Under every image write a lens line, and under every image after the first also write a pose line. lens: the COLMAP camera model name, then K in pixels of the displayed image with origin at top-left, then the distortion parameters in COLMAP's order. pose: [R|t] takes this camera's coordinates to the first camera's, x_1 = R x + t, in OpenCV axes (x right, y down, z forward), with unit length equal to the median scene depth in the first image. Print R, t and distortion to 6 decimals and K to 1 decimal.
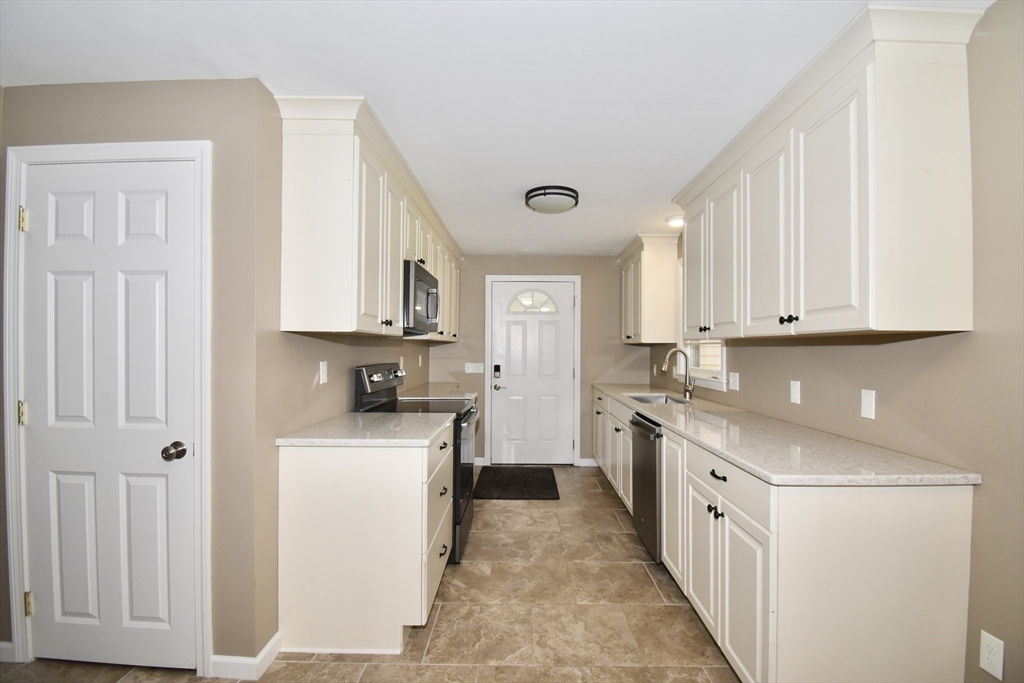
lens RADIAL K [[481.4, 0, 518.8], [0, 481.4, 346.5], [0, 0, 1]] dist [0.021301, -0.024383]
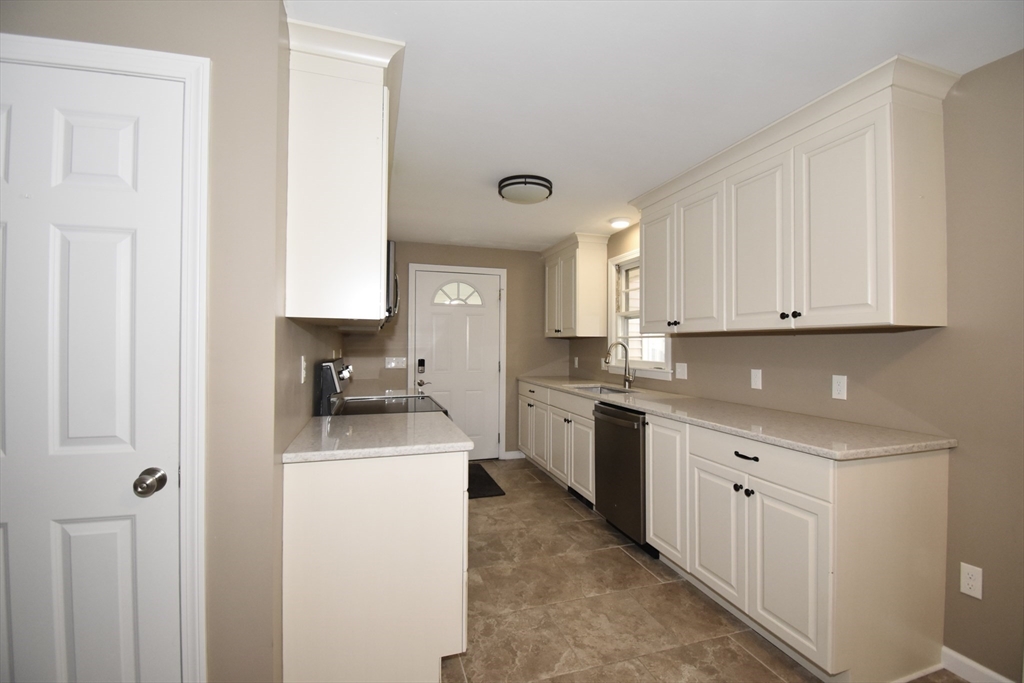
lens RADIAL K [[472.3, 0, 522.3], [0, 472.3, 339.1], [0, 0, 1]] dist [0.019771, -0.024018]
pose [[0.943841, 0.003626, 0.330380, -0.289294], [-0.002248, 0.999987, -0.004553, 0.005222], [-0.330392, 0.003555, 0.943837, 0.106621]]
